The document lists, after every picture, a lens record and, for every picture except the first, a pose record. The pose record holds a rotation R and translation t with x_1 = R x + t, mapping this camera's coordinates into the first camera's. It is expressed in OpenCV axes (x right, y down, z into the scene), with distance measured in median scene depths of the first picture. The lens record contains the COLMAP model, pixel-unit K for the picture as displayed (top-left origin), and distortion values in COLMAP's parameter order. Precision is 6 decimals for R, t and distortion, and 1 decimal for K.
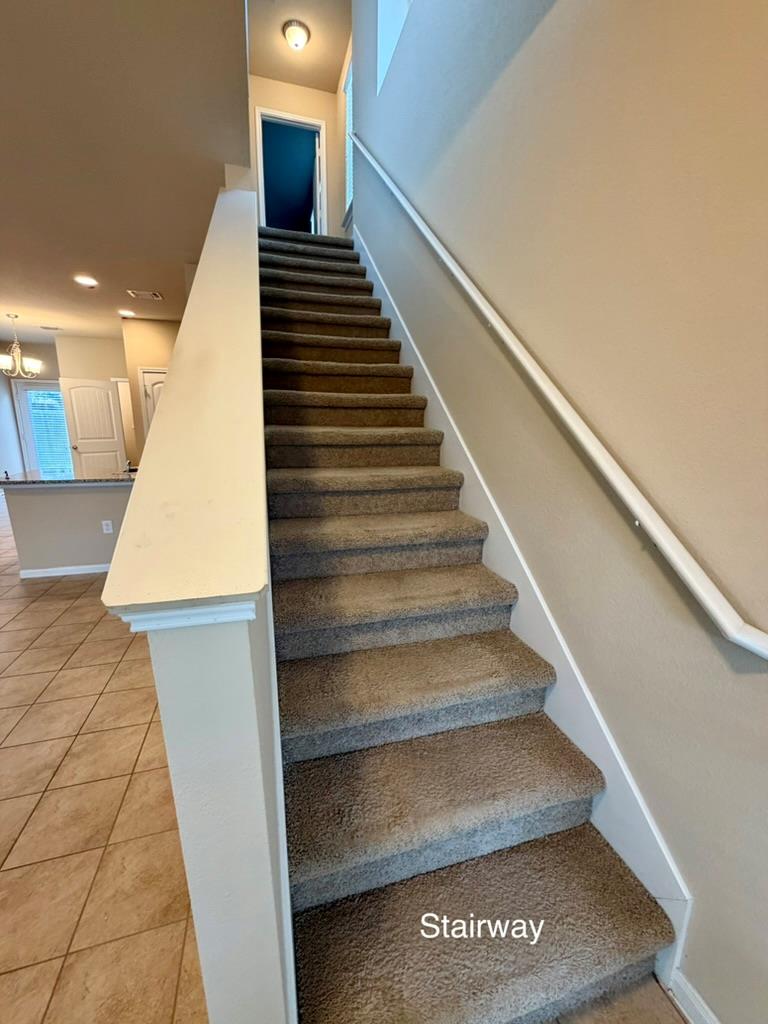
lens RADIAL K [[409.4, 0, 383.3], [0, 409.4, 509.7], [0, 0, 1]] dist [0.001337, -0.000304]
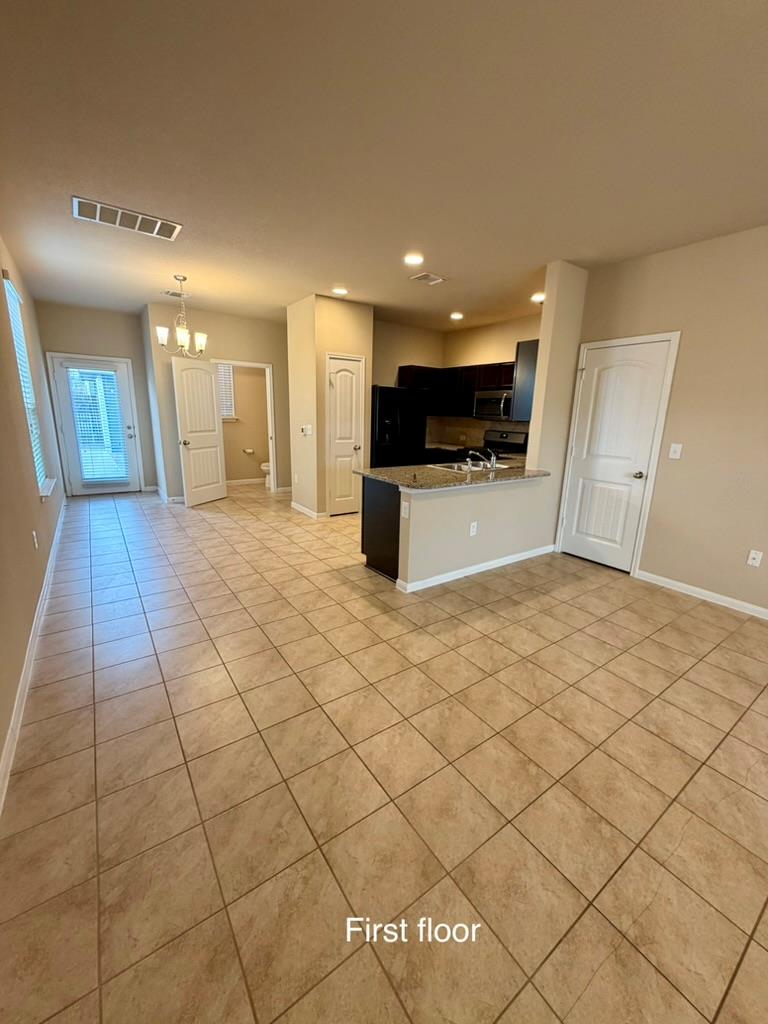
lens RADIAL K [[409.4, 0, 386.5], [0, 409.4, 507.2], [0, 0, 1]] dist [0.001337, -0.000304]
pose [[0.944938, -0.059789, 0.321741, -1.182102], [0.052708, 0.998138, 0.030683, -0.048663], [-0.322976, -0.012035, 0.946331, 0.167878]]
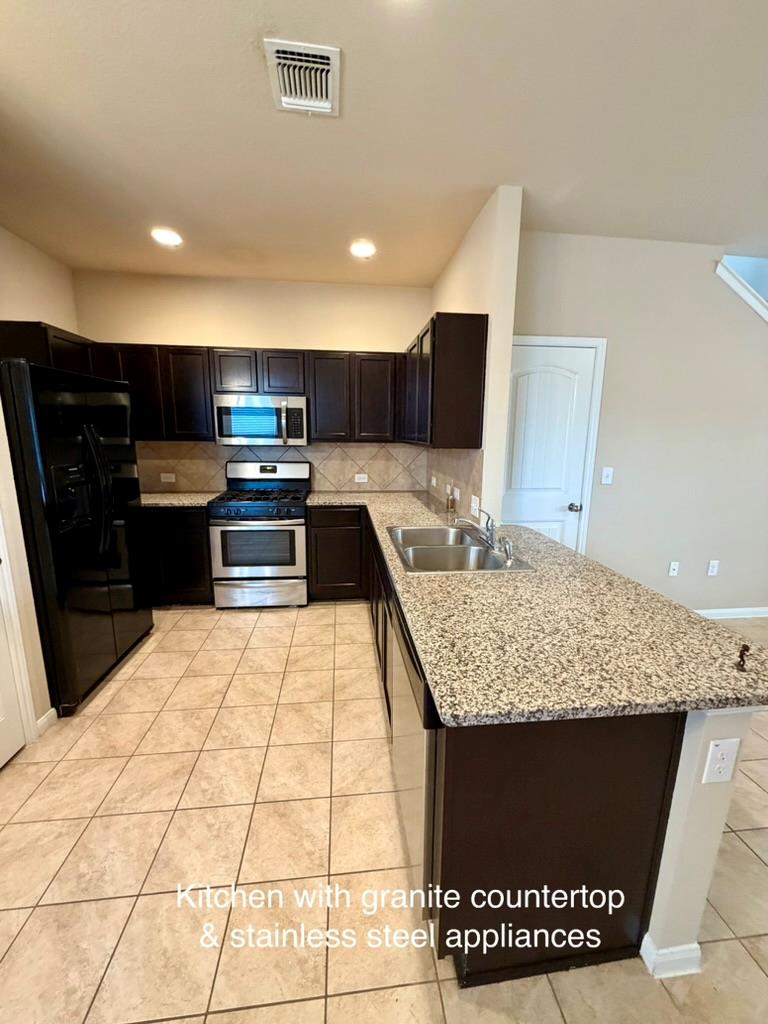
lens RADIAL K [[409.4, 0, 383.4], [0, 409.4, 507.9], [0, 0, 1]] dist [0.001337, -0.000304]
pose [[0.175398, -0.192982, 0.965398, -1.140520], [0.200862, 0.966988, 0.156806, -0.264537], [-0.963789, 0.166408, 0.208370, 1.092465]]
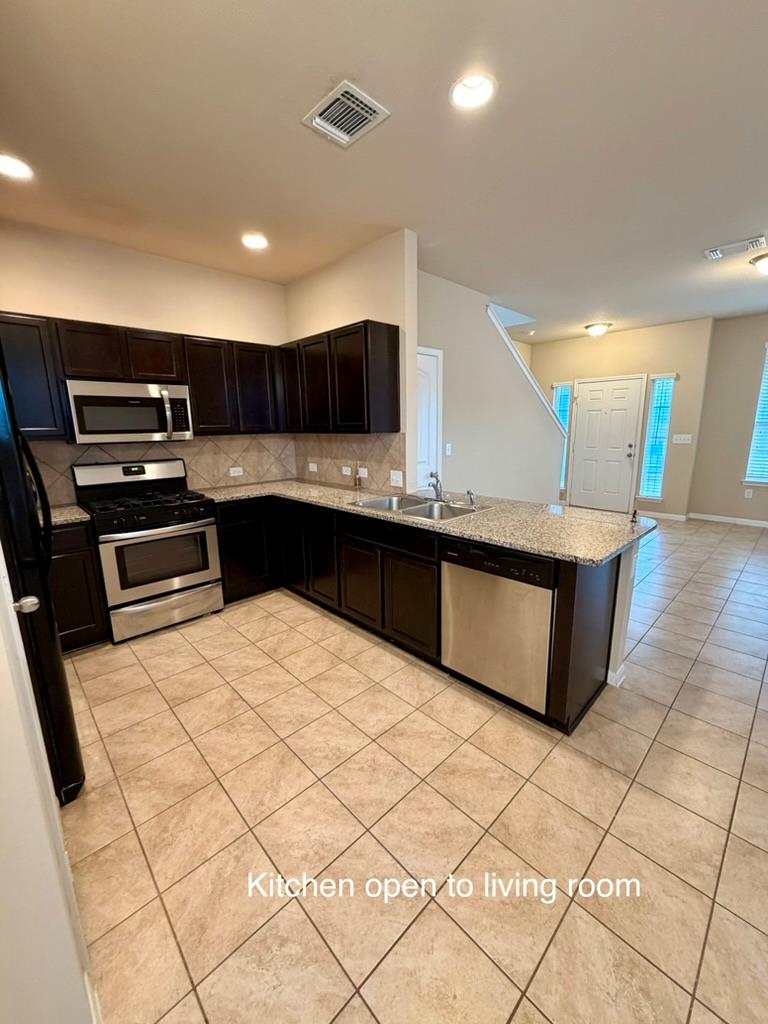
lens RADIAL K [[409.4, 0, 386.9], [0, 409.4, 507.3], [0, 0, 1]] dist [0.001337, -0.000304]
pose [[-0.461946, -0.182588, 0.867910, -1.197126], [0.199746, 0.932020, 0.302391, -0.336277], [-0.864122, 0.313050, -0.394072, 1.461527]]
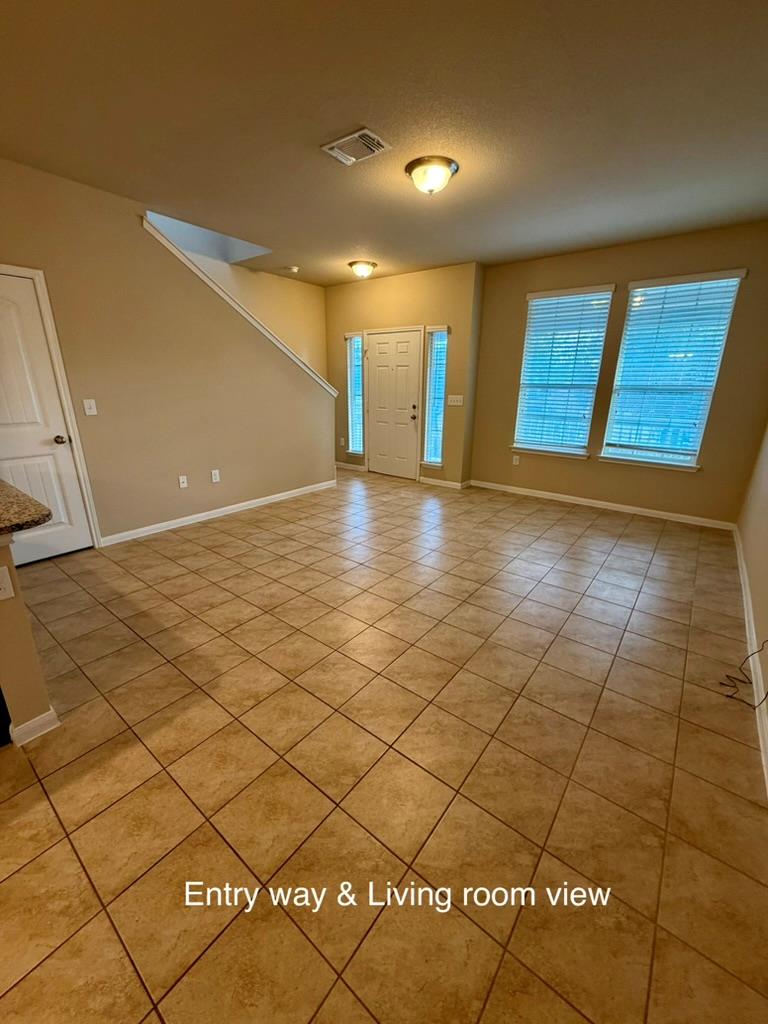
lens RADIAL K [[409.4, 0, 383.8], [0, 409.4, 508.6], [0, 0, 1]] dist [0.001337, -0.000304]
pose [[-0.582744, -0.261034, 0.769592, -1.373980], [0.157196, 0.892914, 0.421893, -0.189089], [-0.797307, 0.366832, -0.479307, 0.824102]]
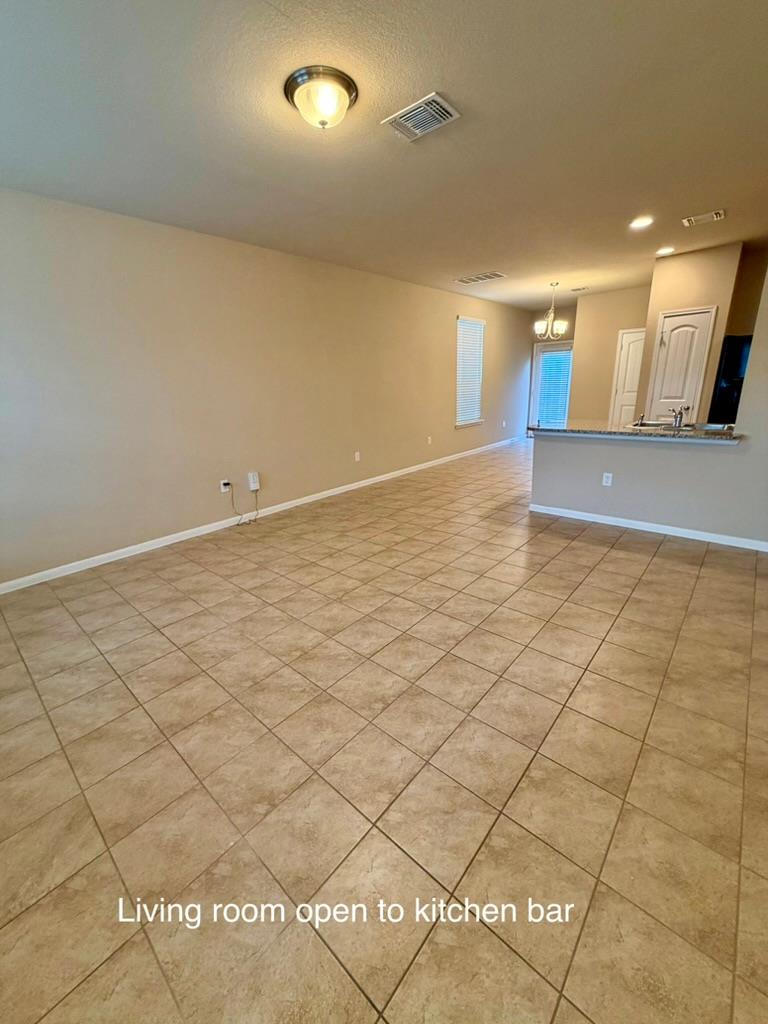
lens RADIAL K [[409.4, 0, 387.0], [0, 409.4, 508.0], [0, 0, 1]] dist [0.001337, -0.000304]
pose [[0.535745, 0.215940, -0.816301, -0.122804], [-0.135914, 0.976194, 0.169035, 0.013802], [0.833370, 0.020387, 0.552340, -0.017276]]
